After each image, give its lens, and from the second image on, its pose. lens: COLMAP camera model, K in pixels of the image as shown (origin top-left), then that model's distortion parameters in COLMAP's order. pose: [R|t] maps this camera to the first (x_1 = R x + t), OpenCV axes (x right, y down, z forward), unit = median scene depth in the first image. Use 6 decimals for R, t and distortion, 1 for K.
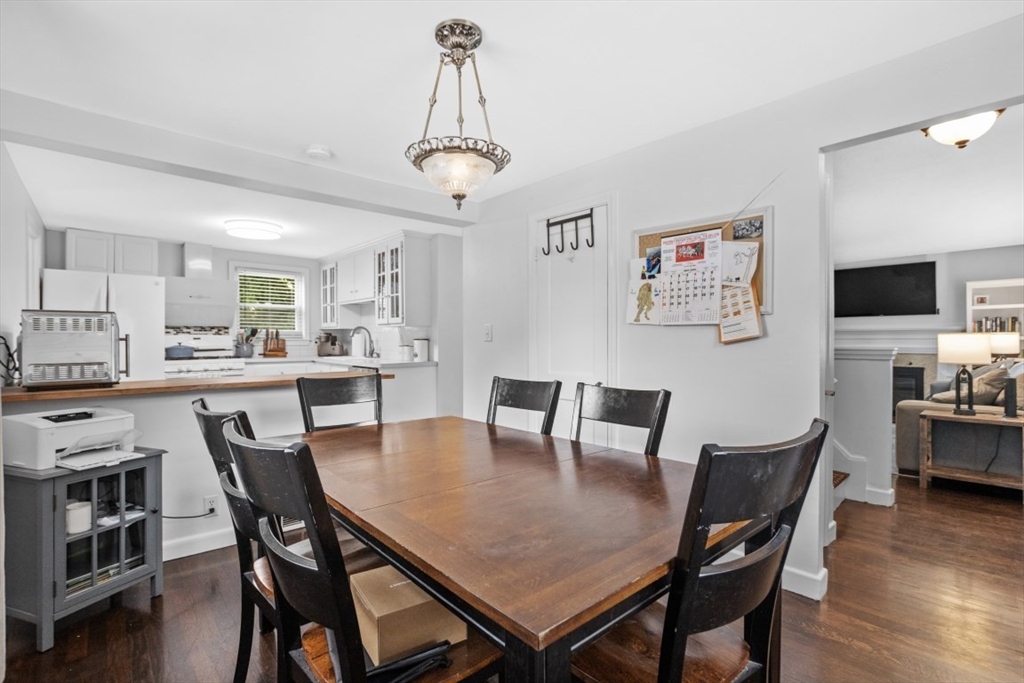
lens RADIAL K [[471.3, 0, 512.0], [0, 471.3, 341.5], [0, 0, 1]] dist [-0.000901, -0.000063]
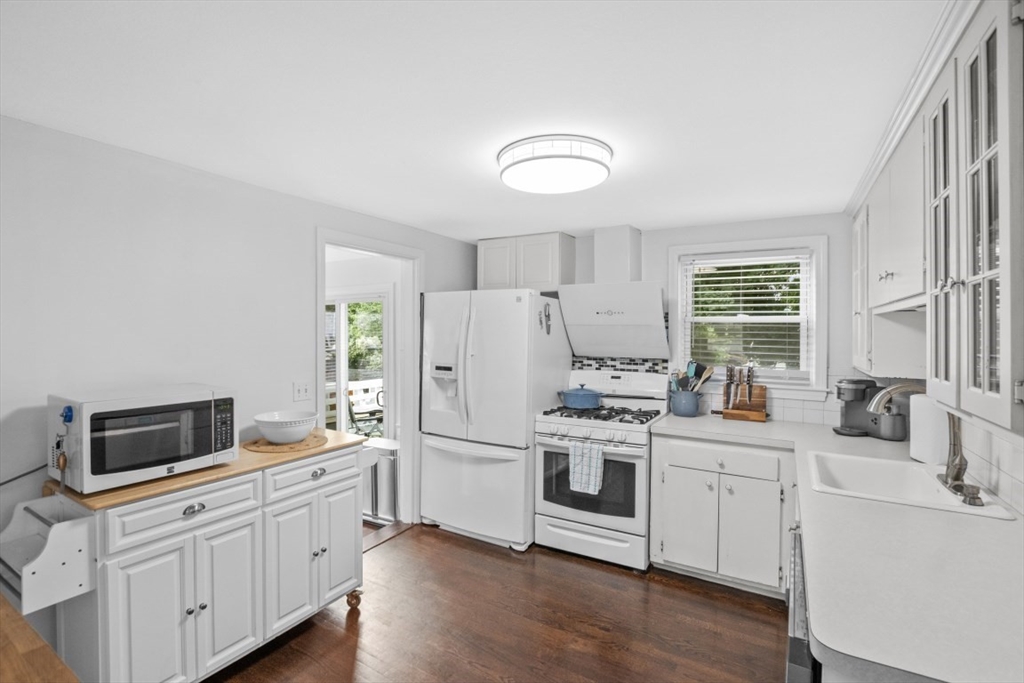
lens RADIAL K [[471.3, 0, 512.0], [0, 471.3, 341.5], [0, 0, 1]] dist [-0.000901, -0.000063]
pose [[0.313823, 0.020857, -0.949252, -0.103028], [-0.015295, 0.999740, 0.016909, -0.061009], [0.949358, 0.009212, 0.314060, 0.635515]]
